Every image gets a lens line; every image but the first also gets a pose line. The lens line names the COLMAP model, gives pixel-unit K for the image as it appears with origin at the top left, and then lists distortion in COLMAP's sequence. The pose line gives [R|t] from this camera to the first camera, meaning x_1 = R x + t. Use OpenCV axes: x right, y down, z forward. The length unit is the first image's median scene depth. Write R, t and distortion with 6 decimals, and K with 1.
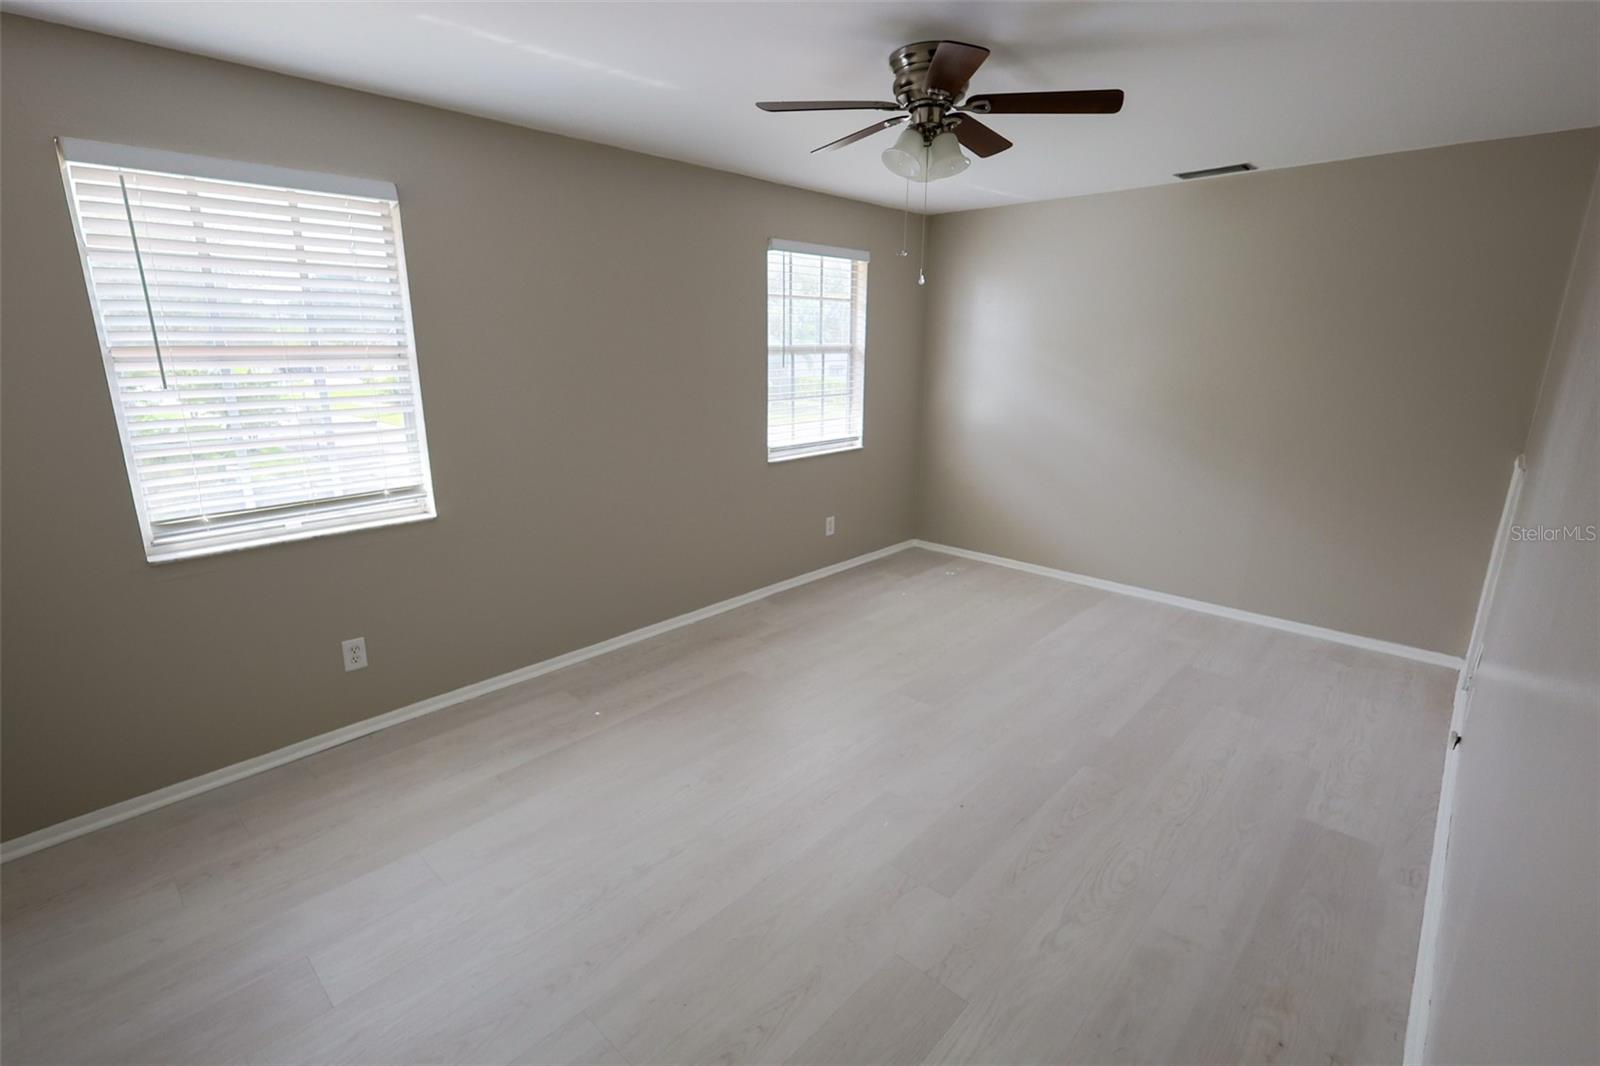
lens RADIAL K [[755.6, 0, 800.0], [0, 755.6, 533.0], [0, 0, 1]] dist [0.000317, 0.000194]
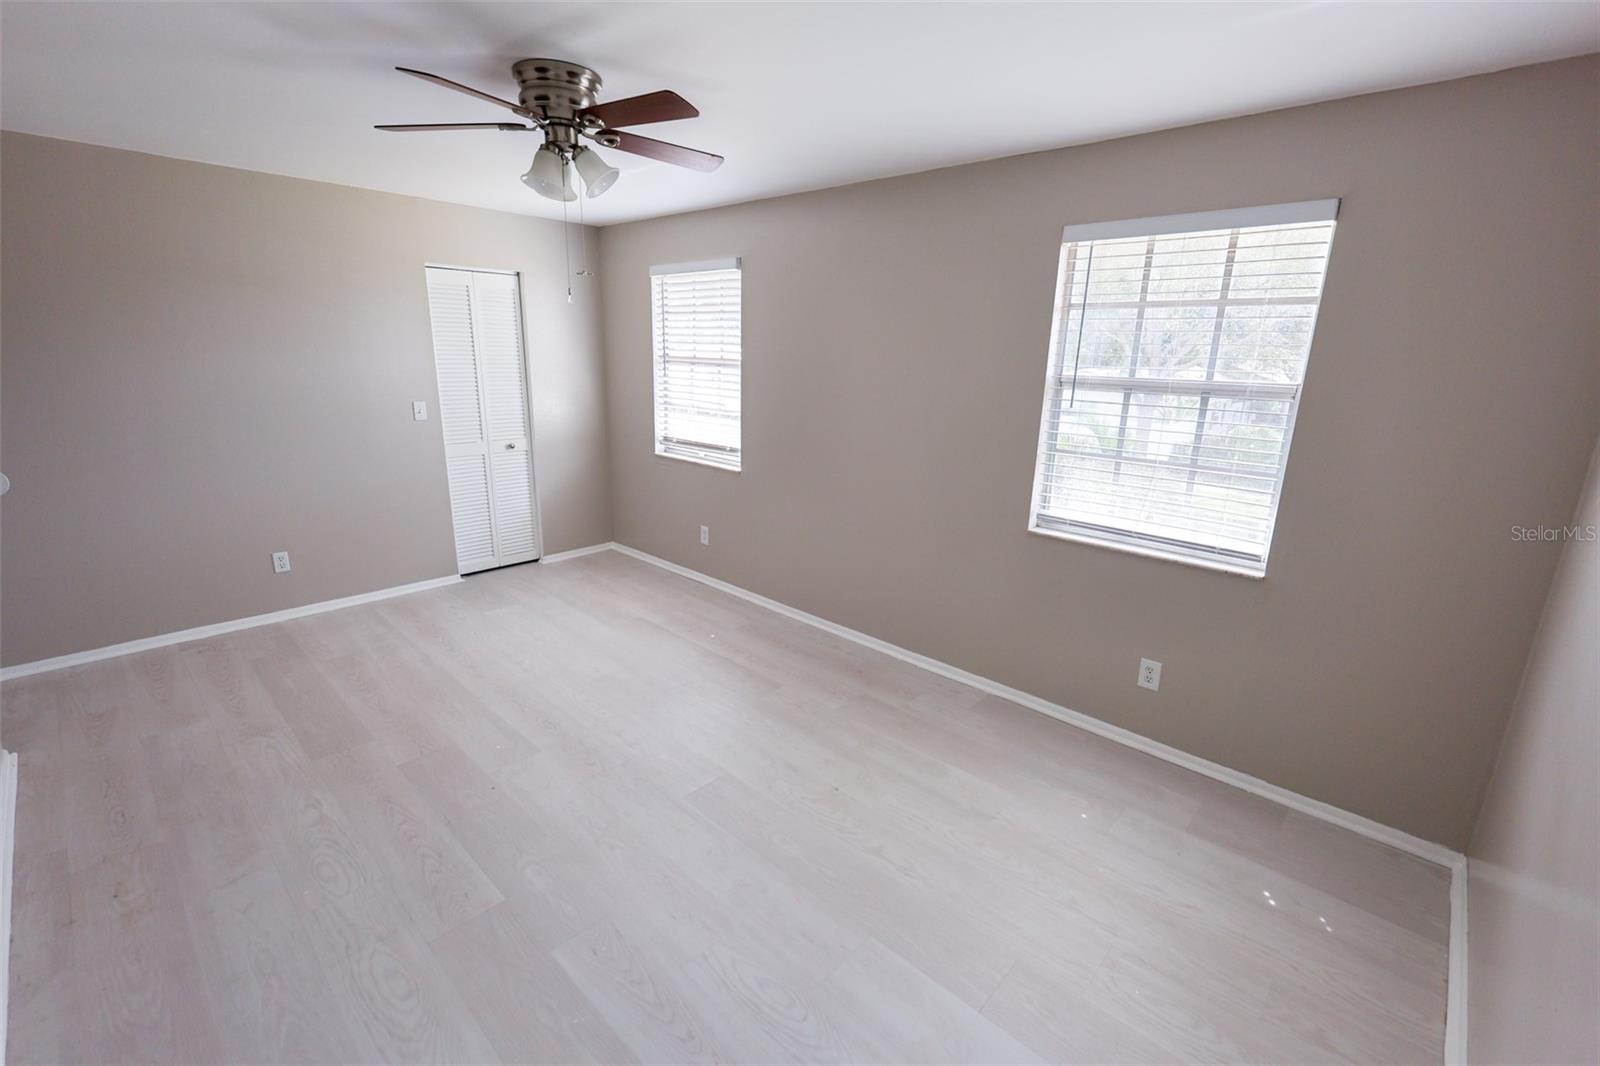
lens RADIAL K [[696.2, 0, 800.0], [0, 696.2, 533.0], [0, 0, 1]] dist [-0.000965, -0.000007]
pose [[-0.020833, 0.256563, -0.966303, 0.925328], [-0.270283, 0.929079, 0.252506, -0.299621], [0.962555, 0.266436, 0.049989, 1.099245]]
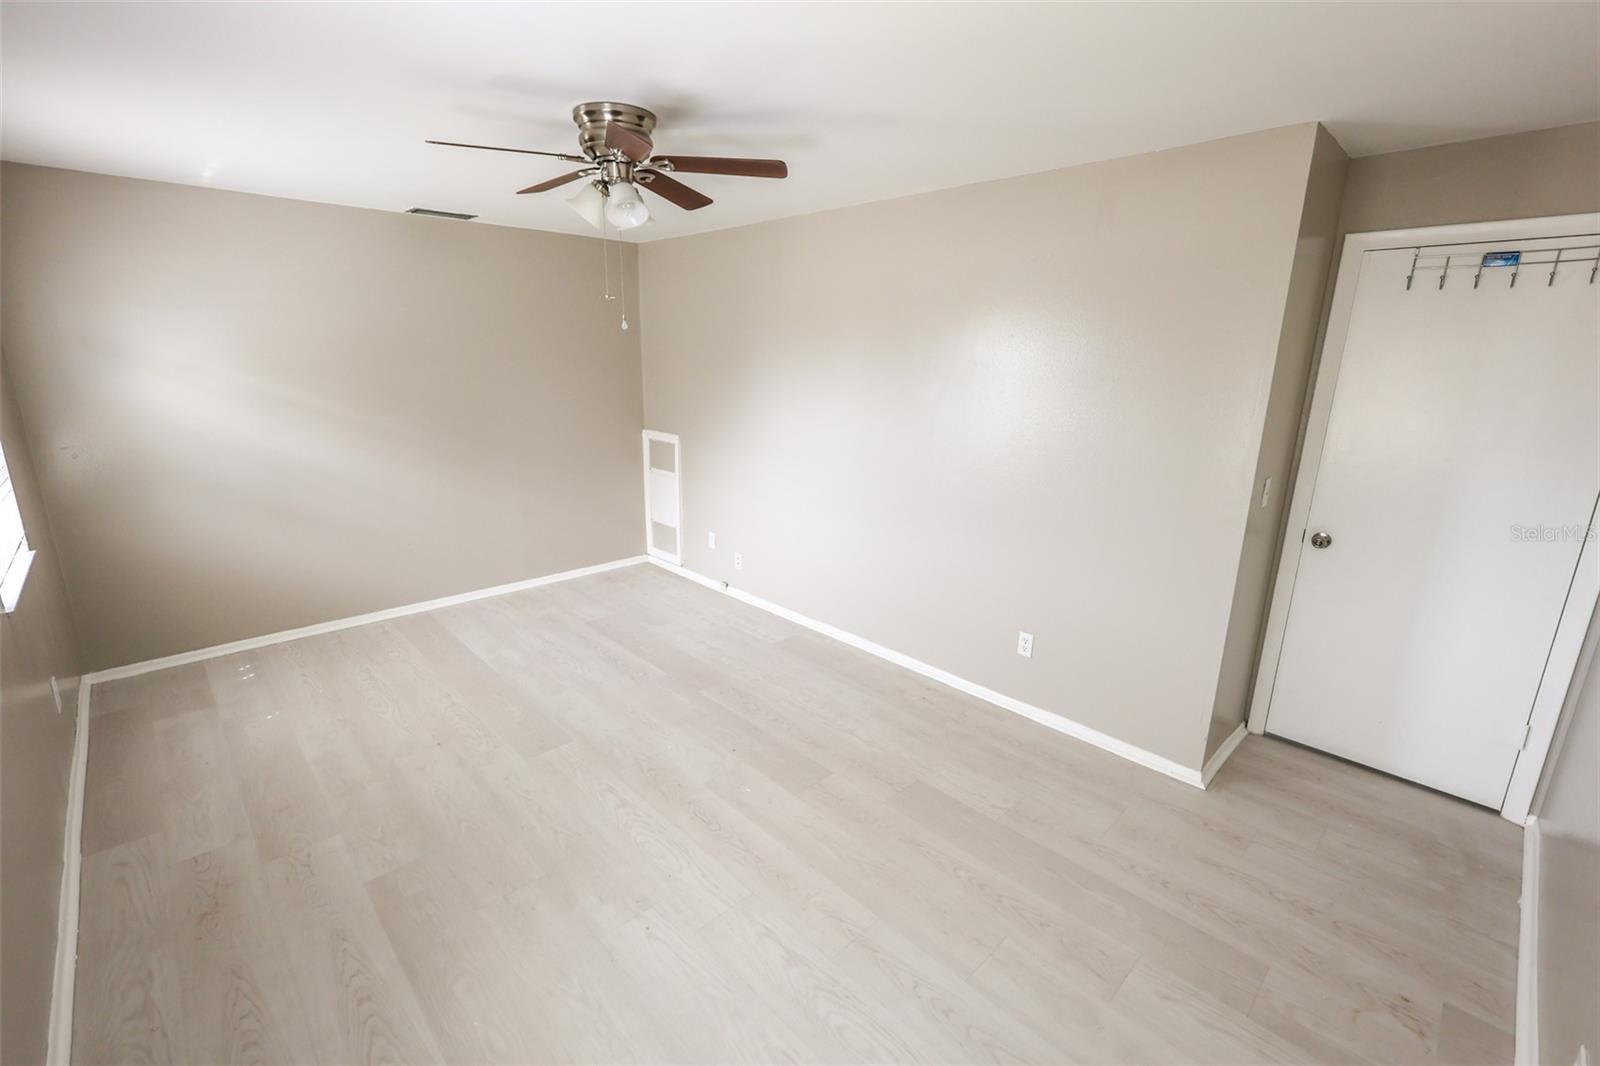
lens RADIAL K [[677.1, 0, 826.5], [0, 677.1, 517.6], [0, 0, 1]] dist [-0.000328, -0.000134]
pose [[0.034067, -0.241117, 0.969898, -0.677911], [0.231731, 0.945920, 0.227016, -0.197508], [-0.972183, 0.217022, 0.088099, 0.573068]]
